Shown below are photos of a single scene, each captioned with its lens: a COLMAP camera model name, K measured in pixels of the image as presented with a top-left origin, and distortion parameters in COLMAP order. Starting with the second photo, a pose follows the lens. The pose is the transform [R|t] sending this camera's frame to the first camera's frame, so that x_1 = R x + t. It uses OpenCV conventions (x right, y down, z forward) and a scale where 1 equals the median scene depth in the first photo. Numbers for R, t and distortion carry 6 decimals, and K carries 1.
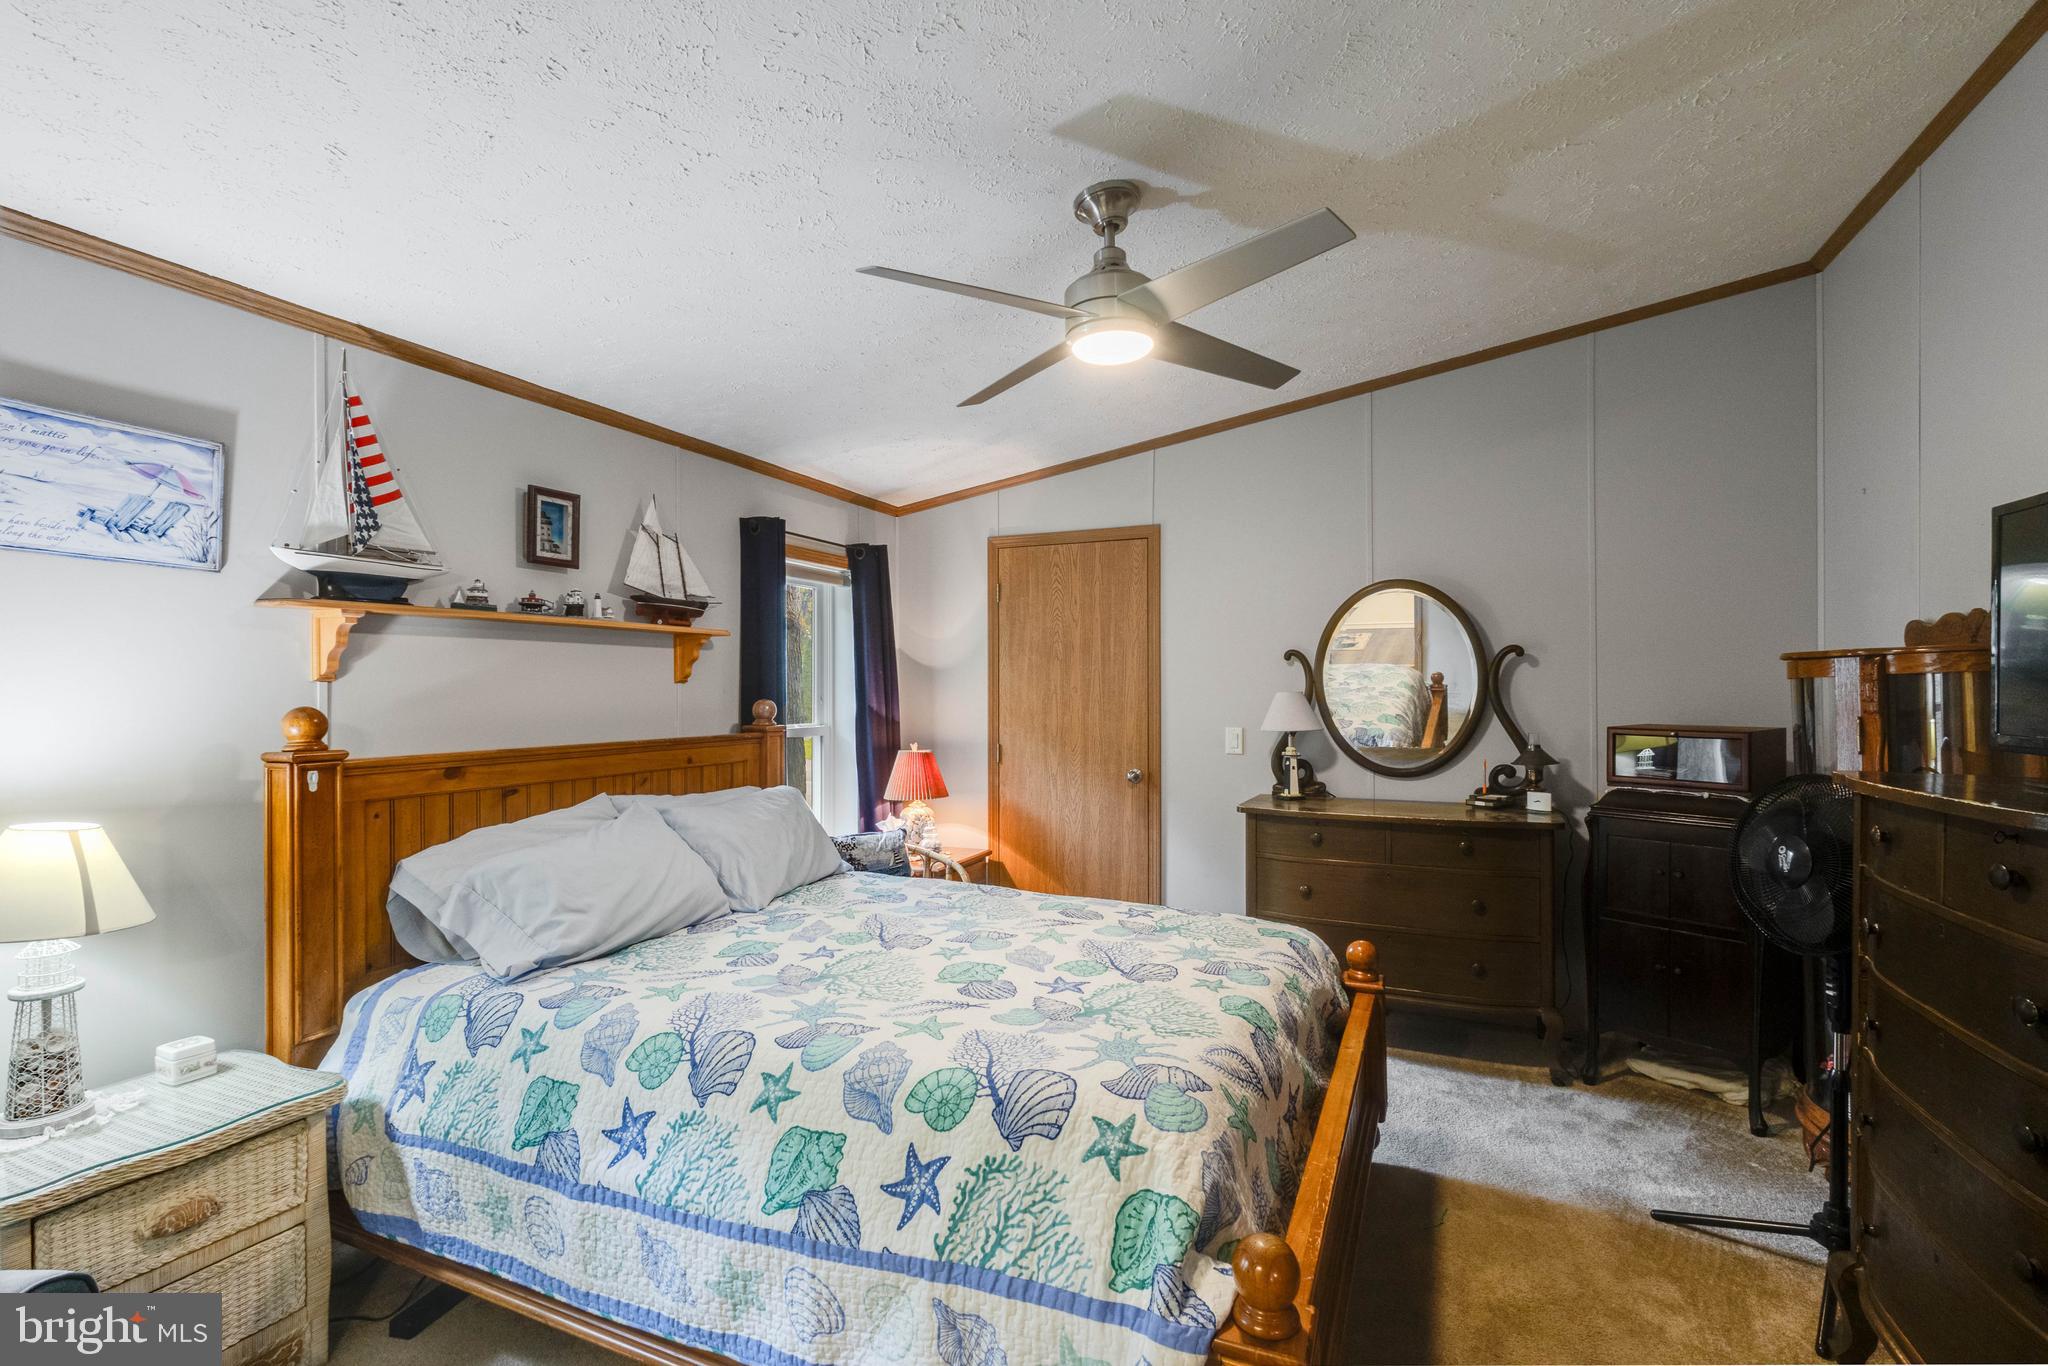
lens RADIAL K [[963.5, 0, 1025.0], [0, 963.5, 688.6], [0, 0, 1]] dist [0.000038, -0.000081]
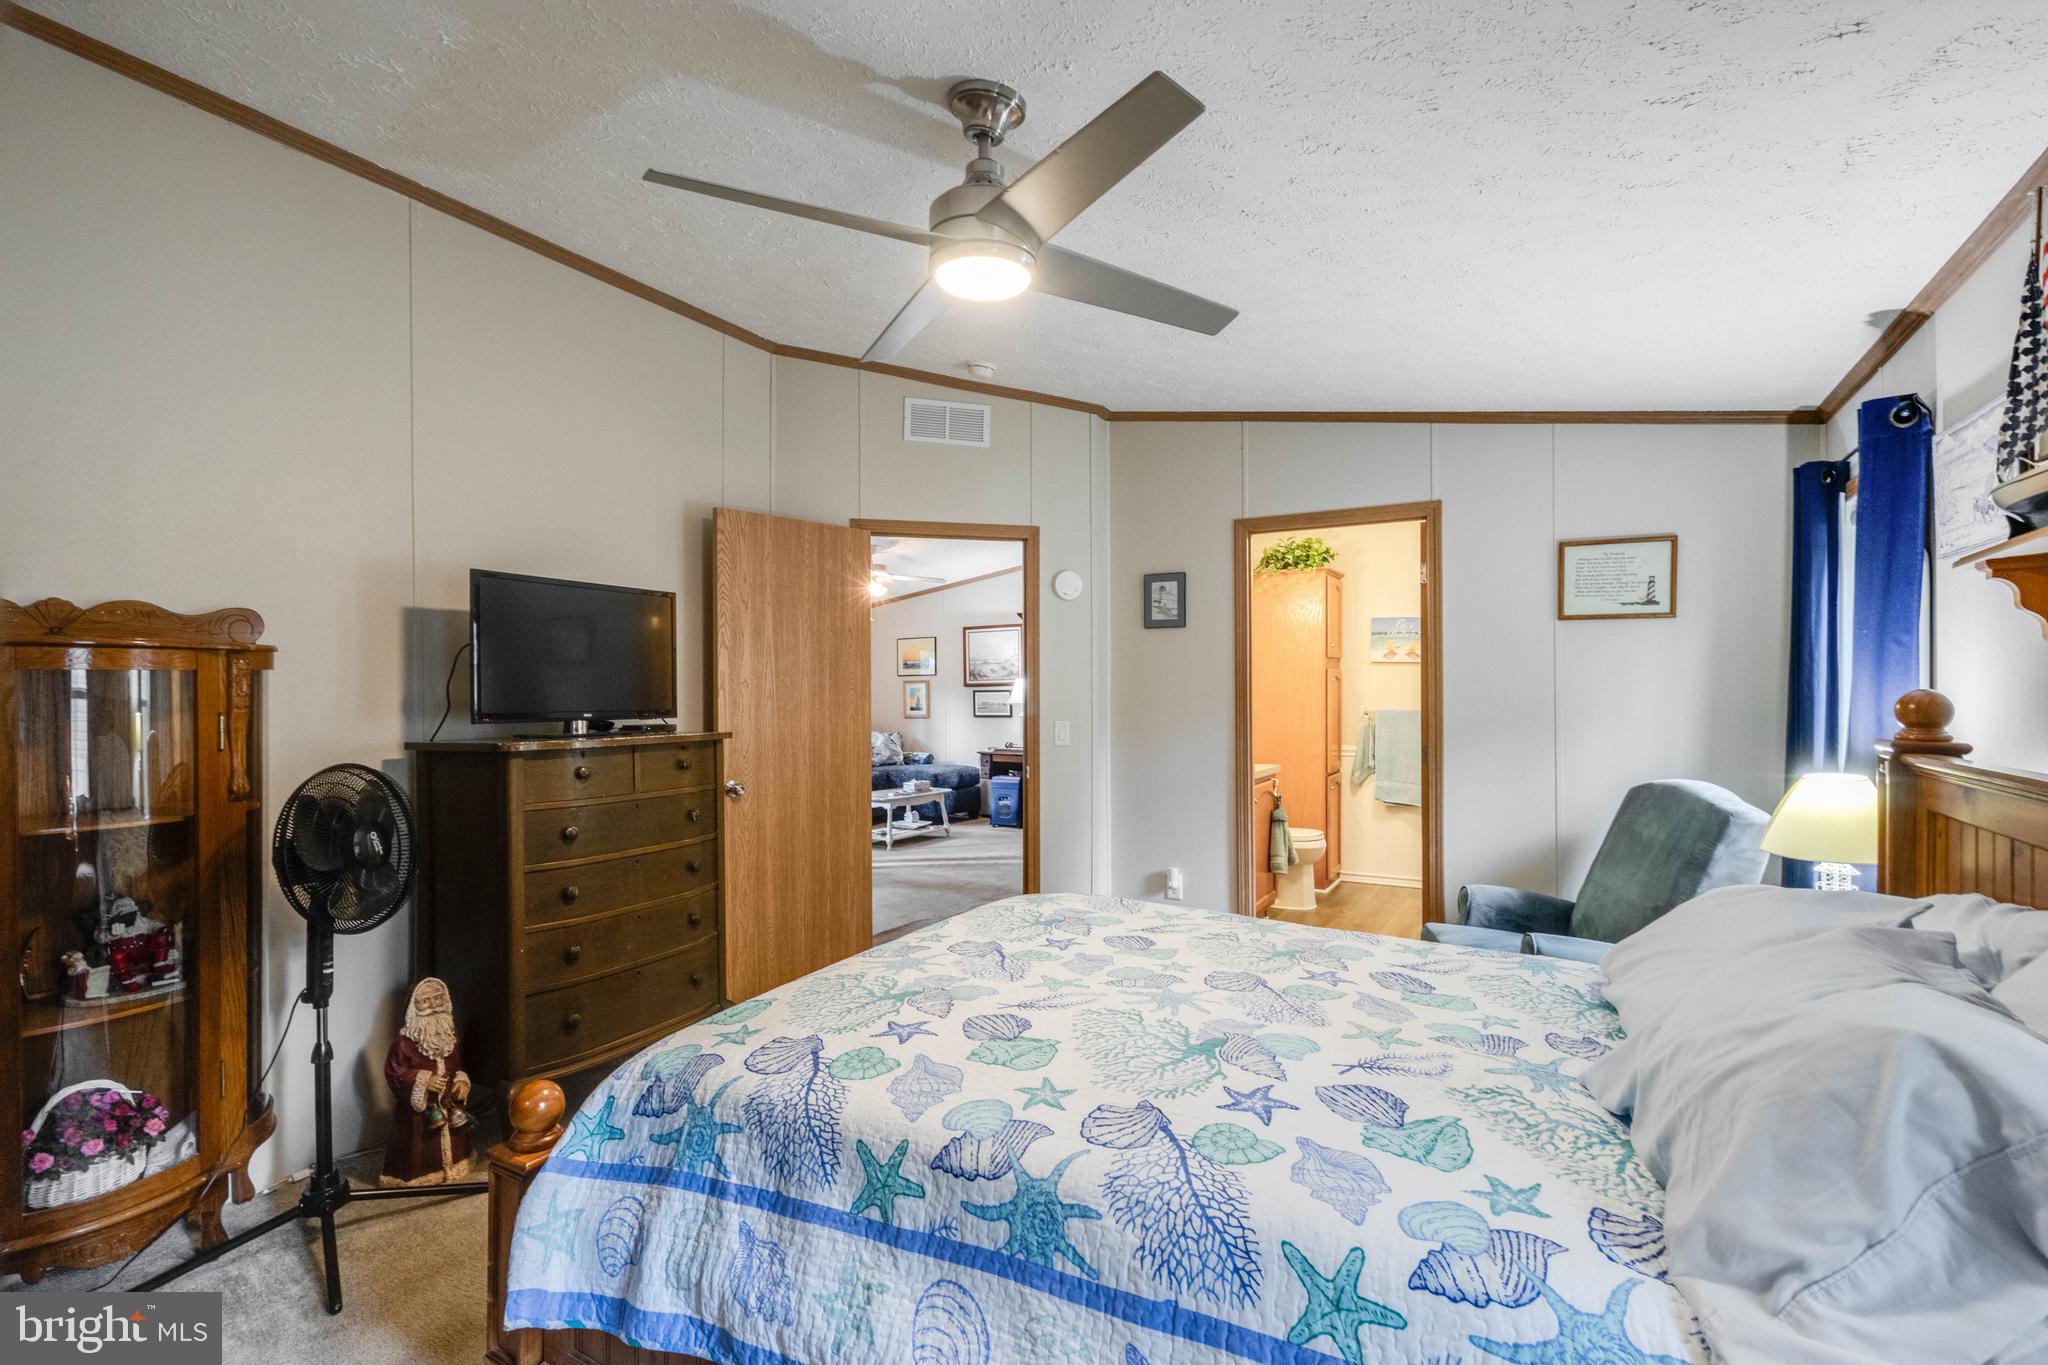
lens RADIAL K [[963.5, 0, 1021.0], [0, 963.5, 689.9], [0, 0, 1]] dist [0.000038, -0.000081]
pose [[-0.997561, 0.007306, 0.069413, -0.123592], [0.007146, 0.999971, -0.002549, 0.013166], [-0.069430, -0.002047, -0.997585, 1.869623]]
